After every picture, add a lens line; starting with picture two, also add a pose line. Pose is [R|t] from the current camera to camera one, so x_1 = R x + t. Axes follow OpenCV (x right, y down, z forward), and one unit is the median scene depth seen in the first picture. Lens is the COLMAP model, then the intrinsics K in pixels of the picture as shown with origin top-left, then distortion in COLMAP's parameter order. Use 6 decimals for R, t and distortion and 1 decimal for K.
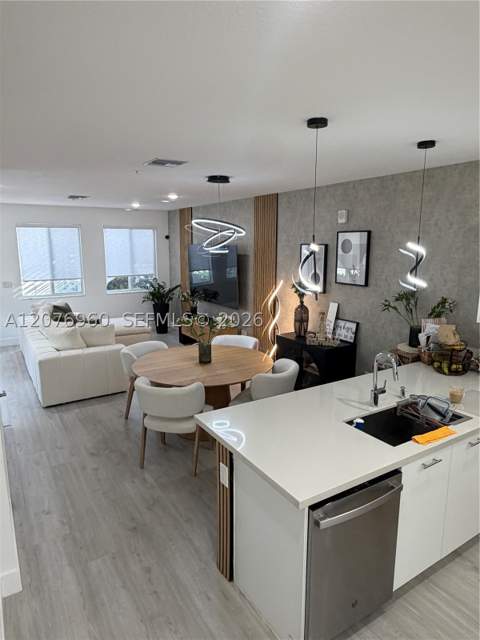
lens RADIAL K [[409.6, 0, 240.1], [0, 409.6, 318.9], [0, 0, 1]] dist [-0.003680, 0.002970]
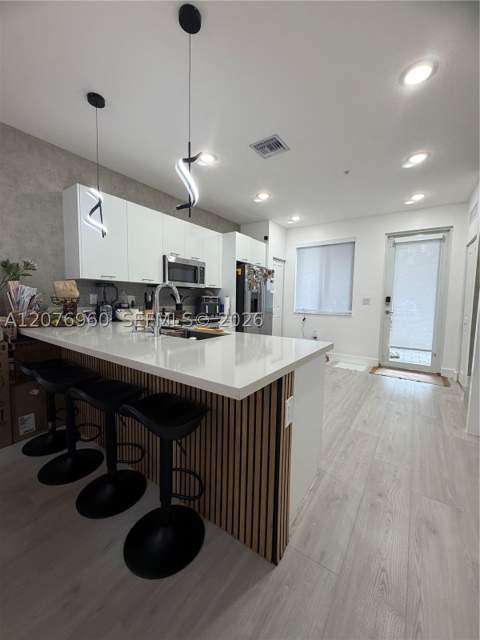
lens RADIAL K [[254.3, 0, 240.3], [0, 254.3, 317.8], [0, 0, 1]] dist [0.000561, -0.001006]
pose [[-0.391211, -0.077803, 0.917006, -0.208612], [0.151364, 0.977411, 0.147502, 0.056897], [-0.907768, 0.196506, -0.370597, 0.588071]]
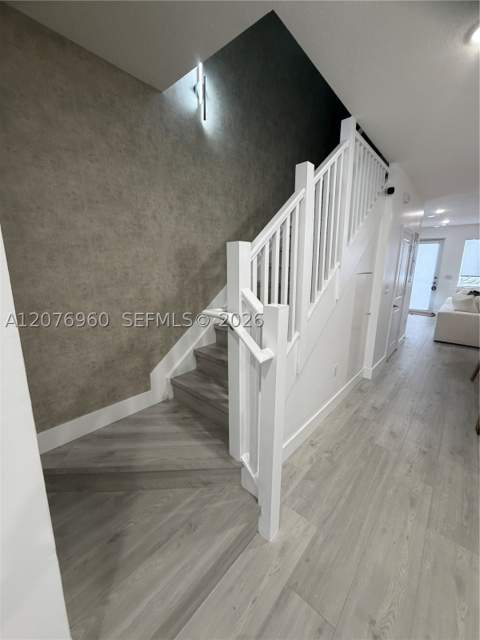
lens RADIAL K [[254.3, 0, 240.4], [0, 254.3, 317.7], [0, 0, 1]] dist [0.000561, -0.001006]
pose [[0.286350, 0.198726, -0.937289, 0.260412], [-0.187591, 0.970949, 0.148551, 0.120577], [0.939581, 0.133289, 0.315311, -0.096091]]
